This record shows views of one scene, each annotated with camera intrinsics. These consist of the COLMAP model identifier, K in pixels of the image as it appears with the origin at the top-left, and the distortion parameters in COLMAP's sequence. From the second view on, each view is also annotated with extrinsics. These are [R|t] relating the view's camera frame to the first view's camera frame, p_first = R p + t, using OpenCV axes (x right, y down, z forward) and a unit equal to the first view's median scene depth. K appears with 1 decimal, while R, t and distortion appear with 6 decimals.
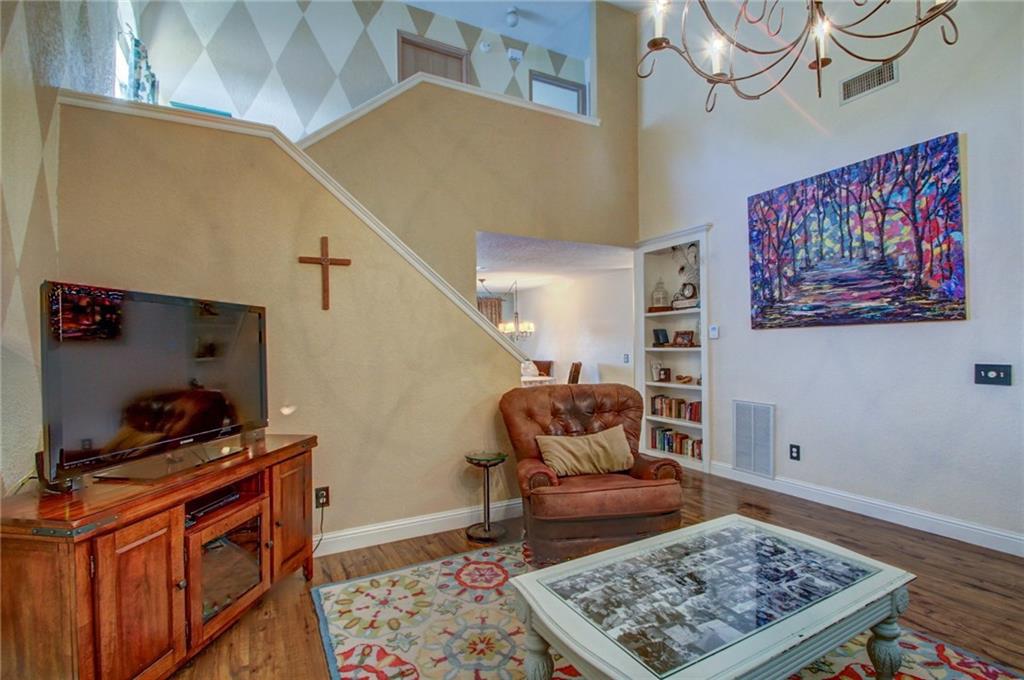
lens RADIAL K [[475.3, 0, 517.7], [0, 475.3, 345.8], [0, 0, 1]] dist [0.004628, -0.010057]
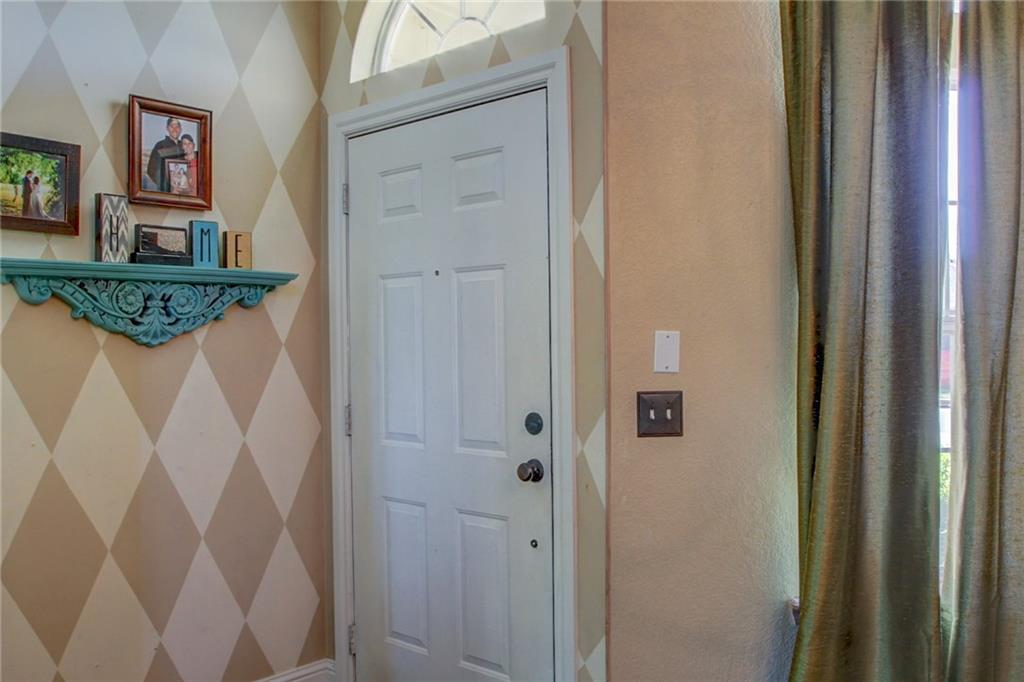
lens RADIAL K [[799.7, 0, 522.3], [0, 799.7, 342.8], [0, 0, 1]] dist [-0.046081, 0.004492]
pose [[-0.365925, 0.015255, 0.930519, 0.372427], [0.012010, 0.999860, -0.011669, 0.000748], [-0.930567, 0.006905, -0.366056, 1.385677]]
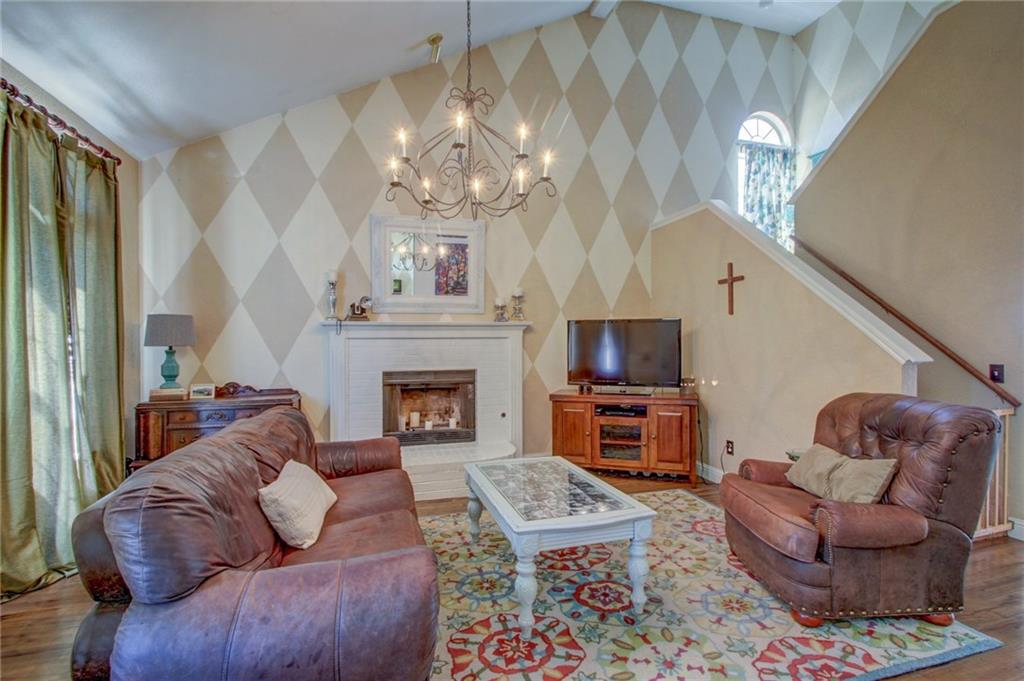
lens RADIAL K [[475.3, 0, 515.0], [0, 475.3, 346.4], [0, 0, 1]] dist [0.004628, -0.010057]
pose [[-0.211338, 0.019512, -0.977218, 1.856193], [0.010506, 0.999788, 0.017690, -0.024255], [0.977357, -0.006528, -0.211499, 1.139191]]
